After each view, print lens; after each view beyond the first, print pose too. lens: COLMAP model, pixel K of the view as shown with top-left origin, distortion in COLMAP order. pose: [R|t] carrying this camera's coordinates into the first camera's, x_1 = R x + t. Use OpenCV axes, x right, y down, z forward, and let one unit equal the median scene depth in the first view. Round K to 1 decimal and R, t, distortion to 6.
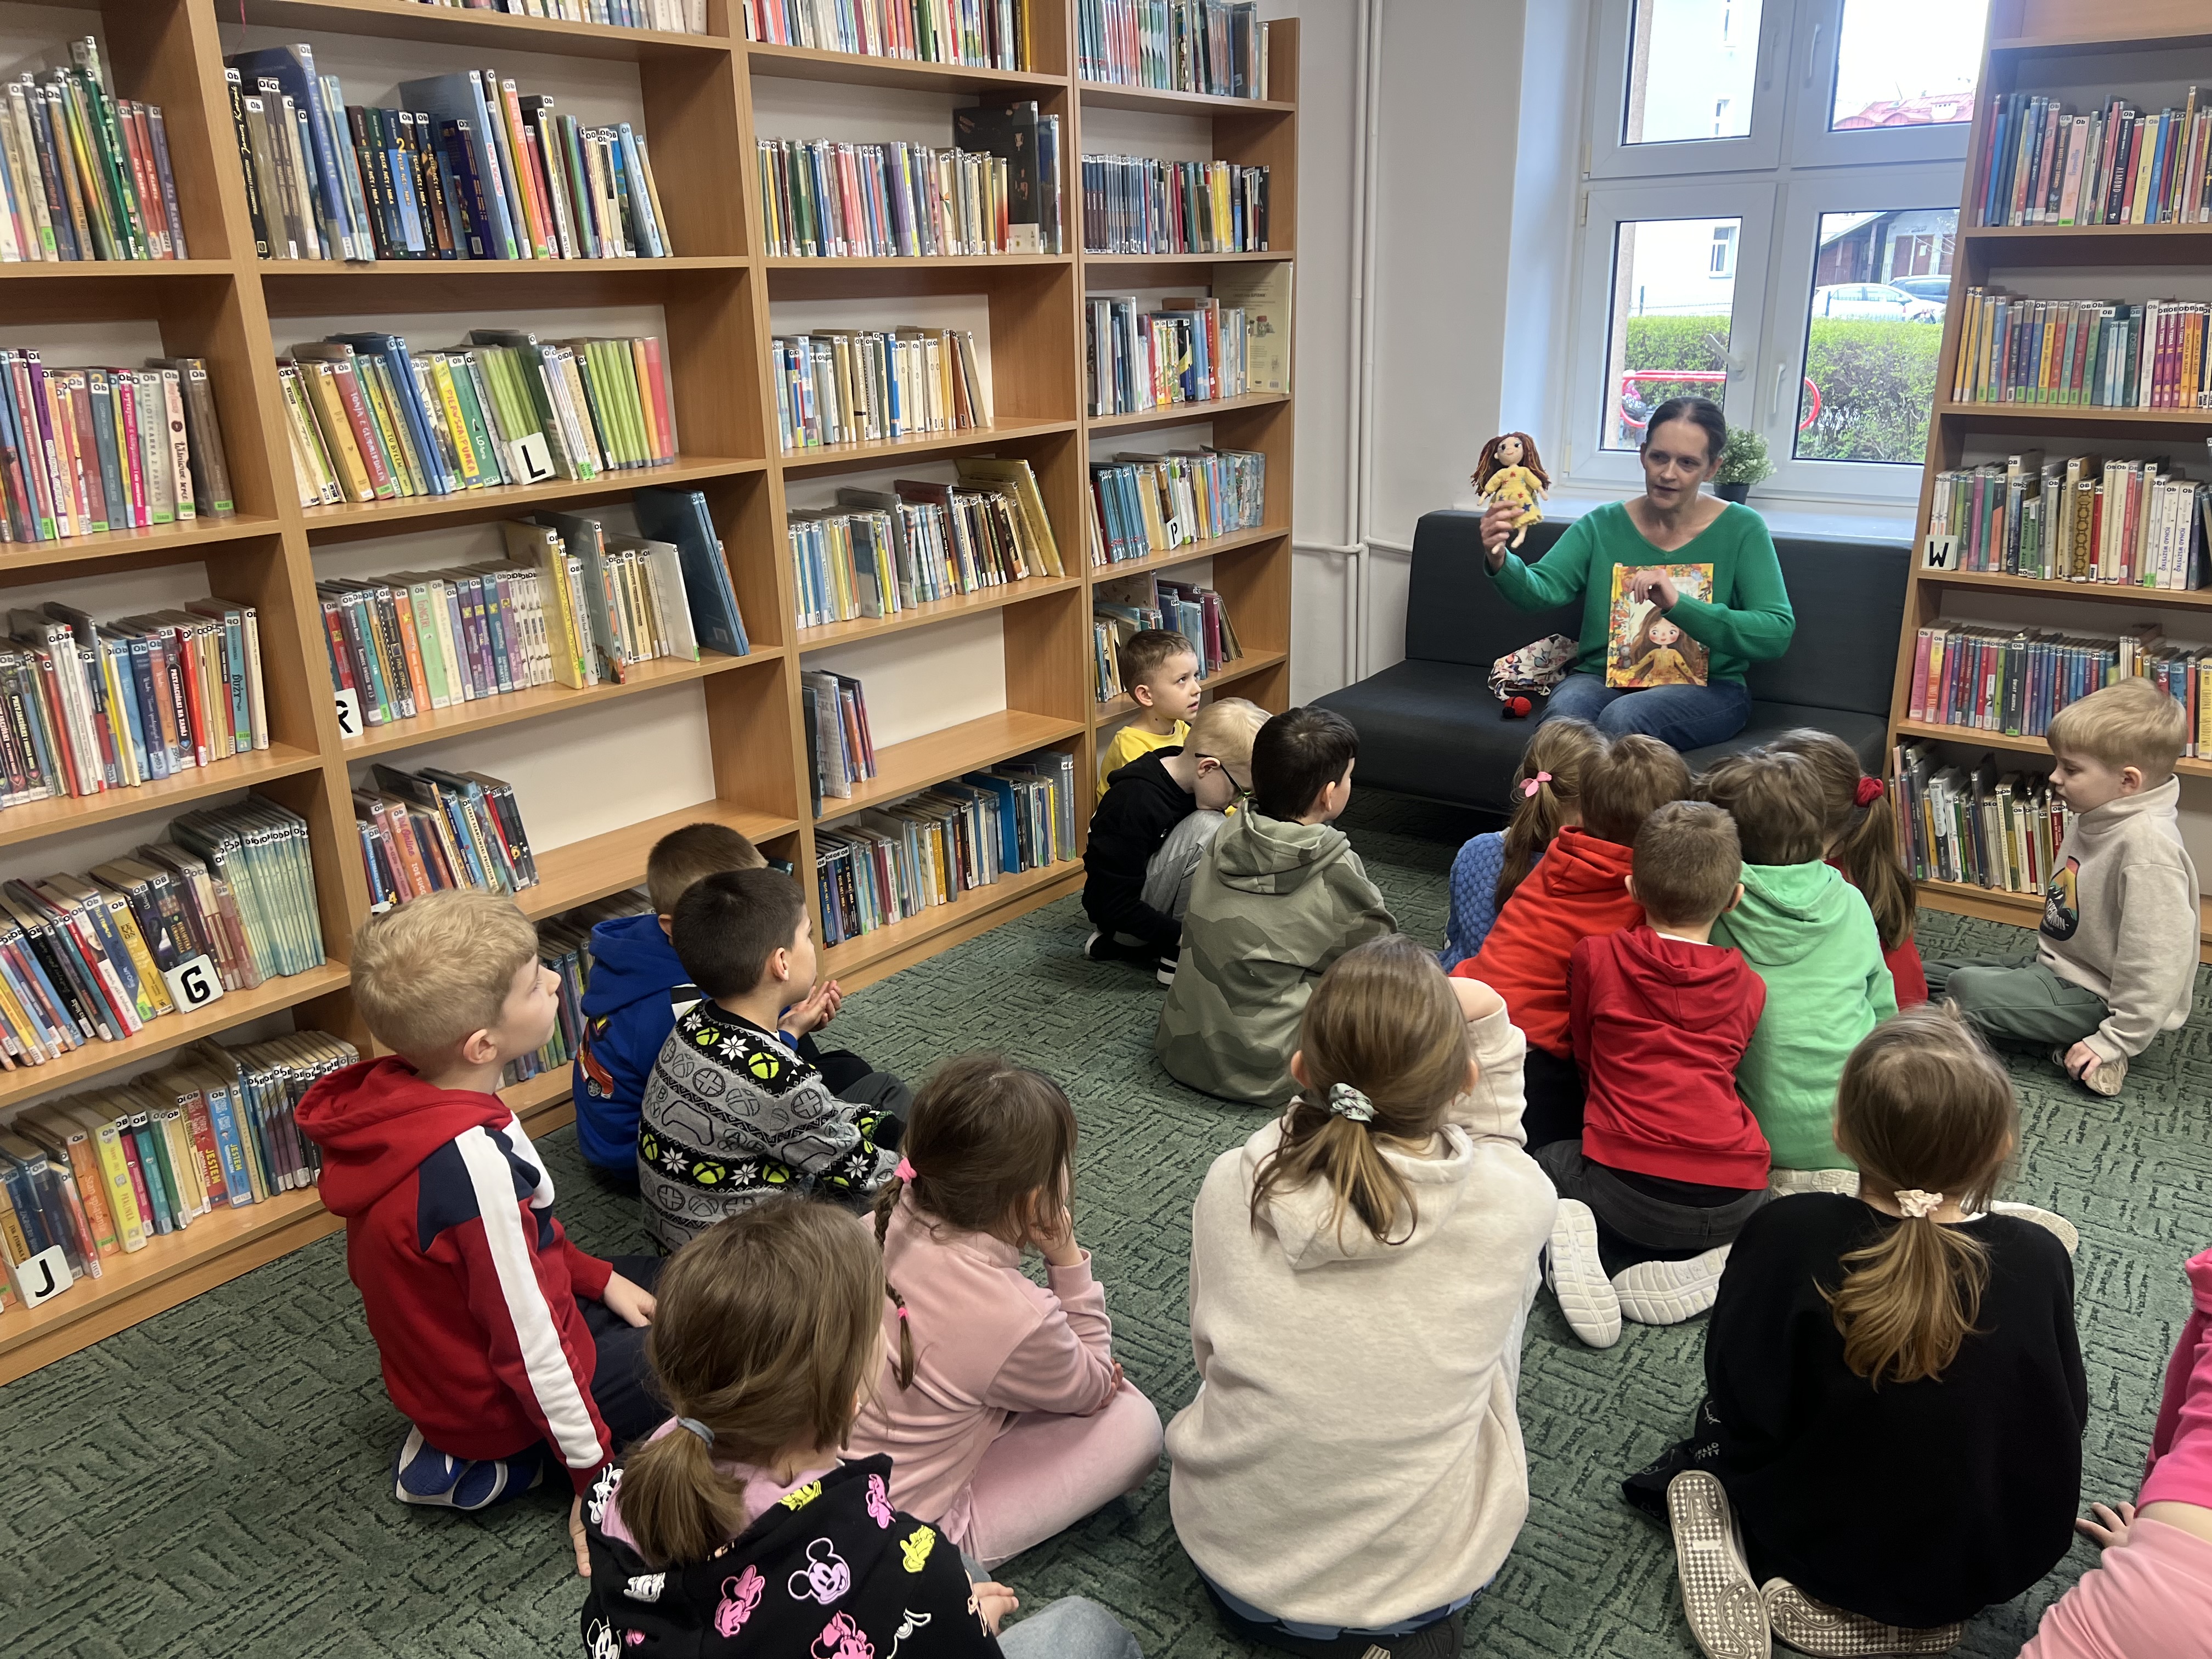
lens RADIAL K [[1636.1, 0, 1106.0], [0, 1636.1, 829.5], [0, 0, 1]] dist [0.027308, -0.026799]
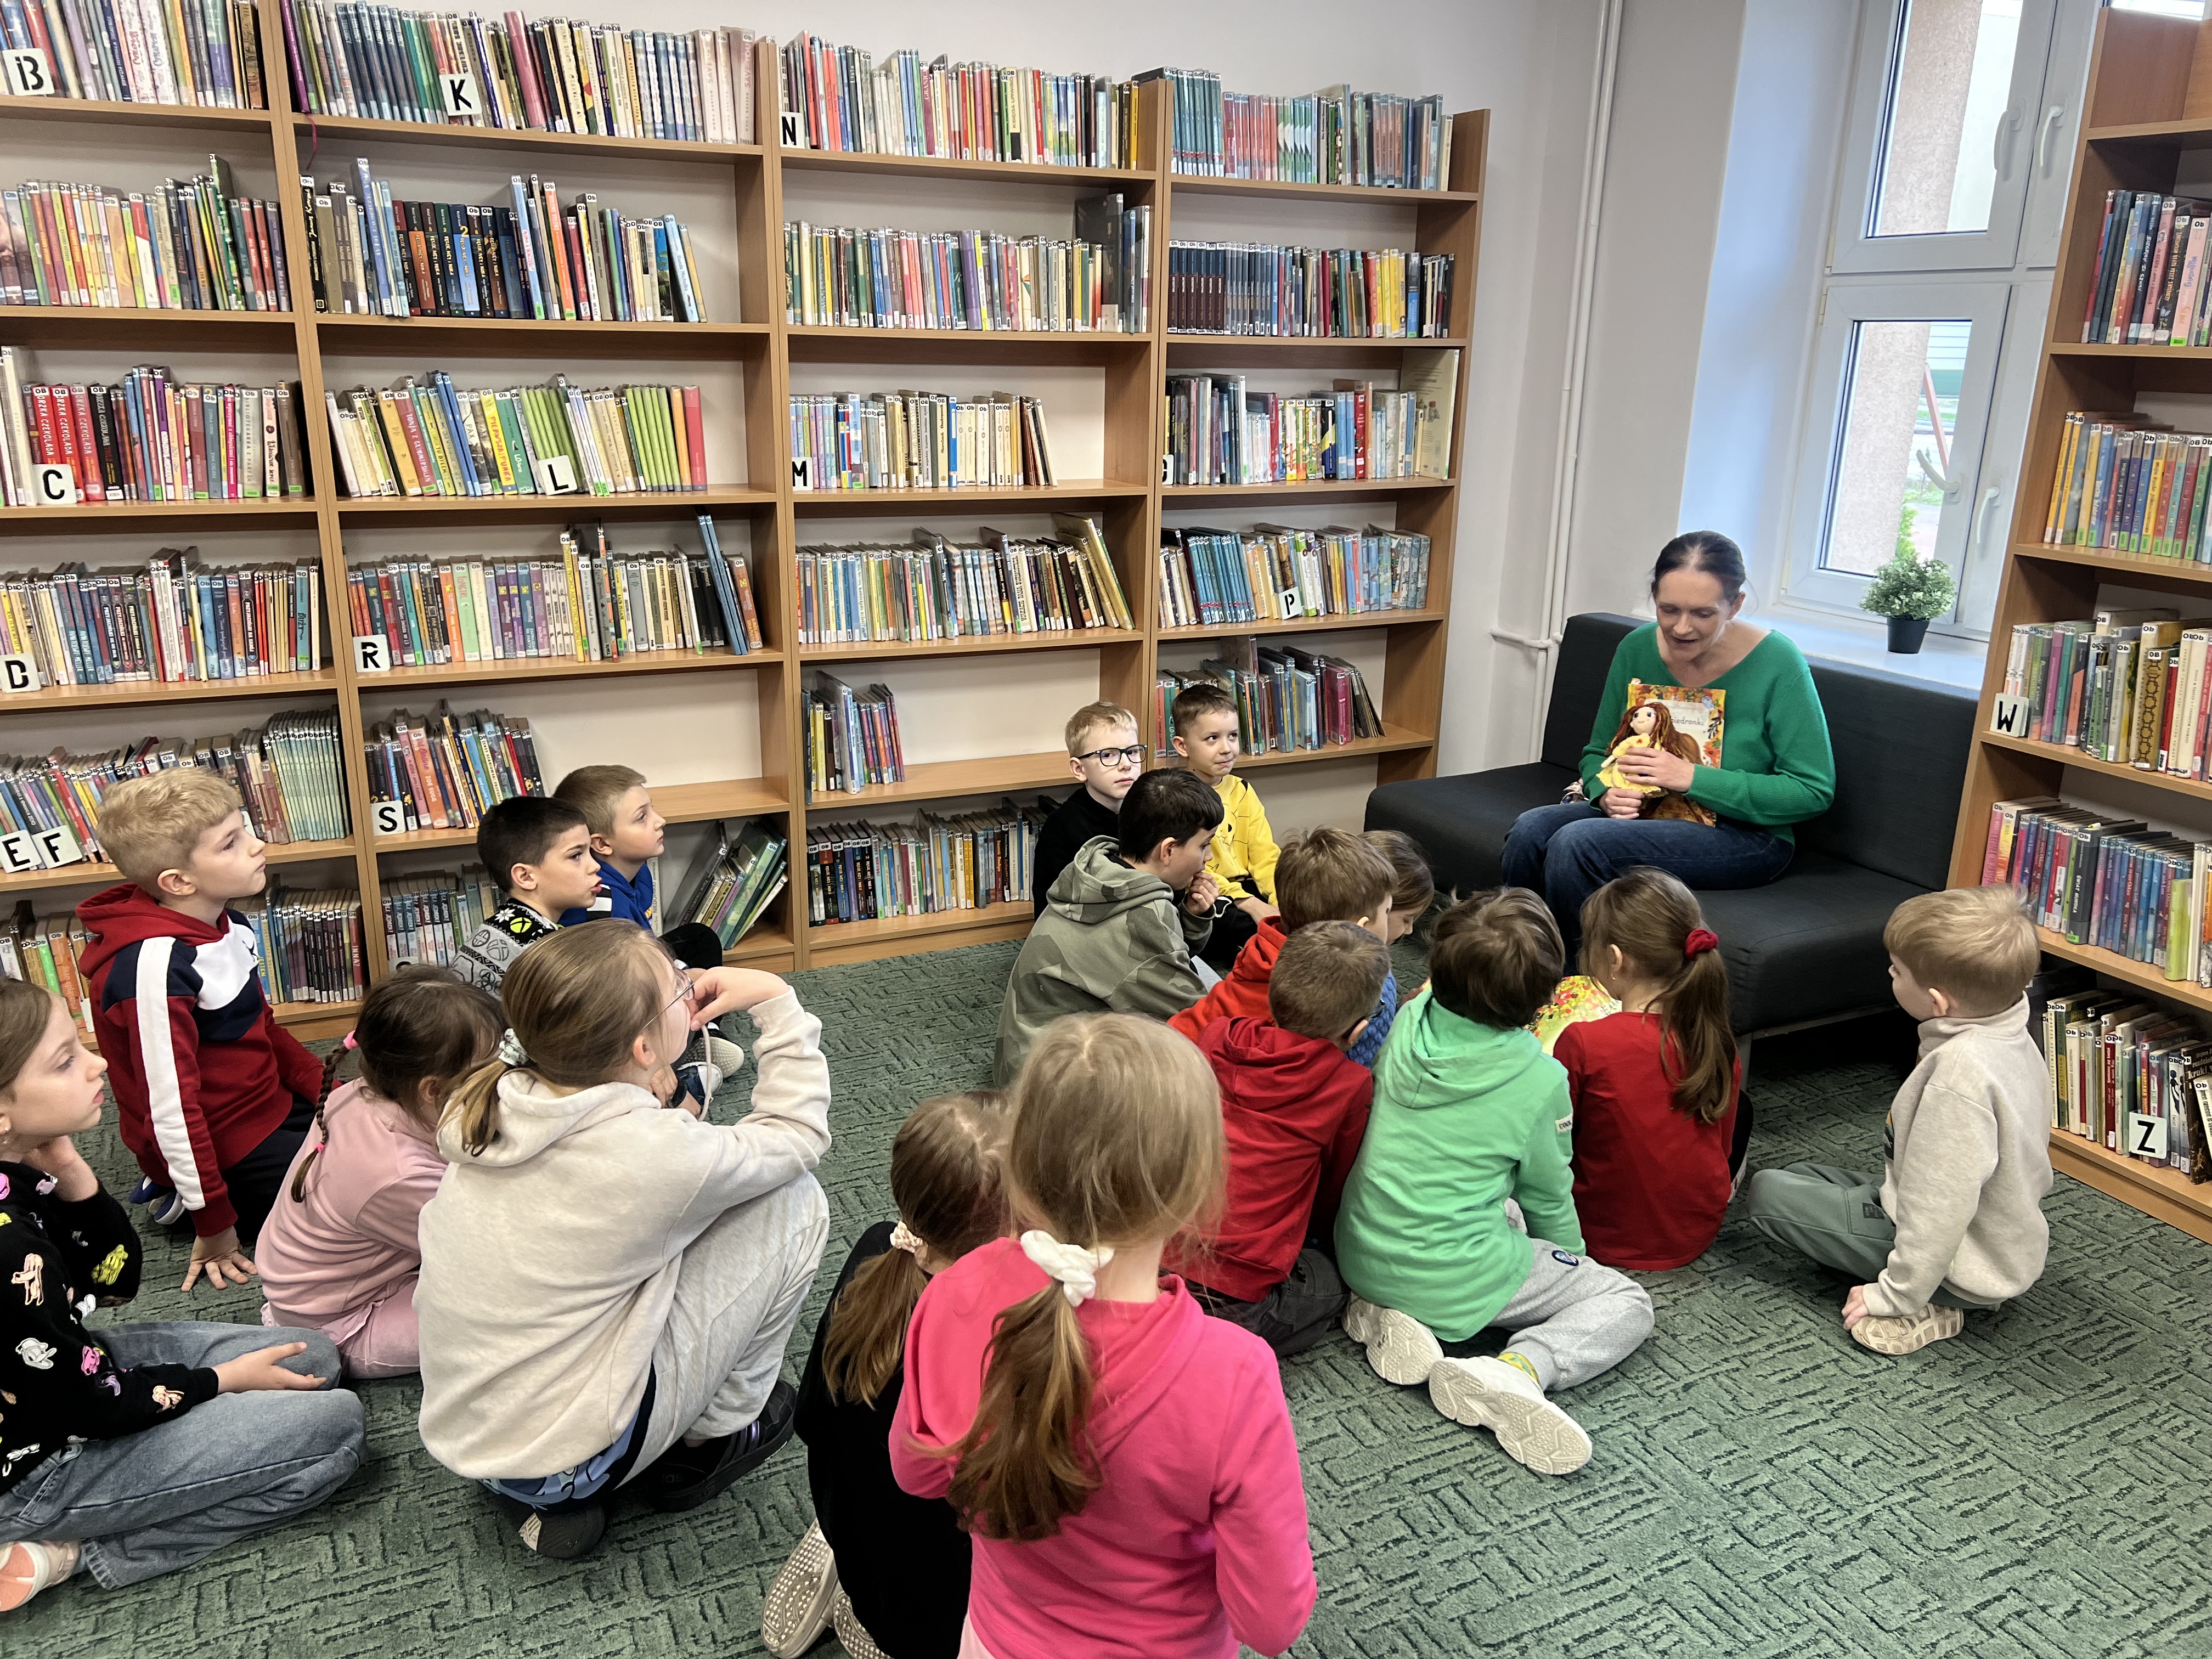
lens RADIAL K [[1633.7, 0, 1106.0], [0, 1633.7, 829.5], [0, 0, 1]] dist [0.032832, -0.031743]
pose [[0.895531, 0.164310, -0.413554, 0.486055], [-0.178849, 0.983870, 0.003613, -0.030903], [0.407477, 0.070728, 0.910472, 0.034282]]
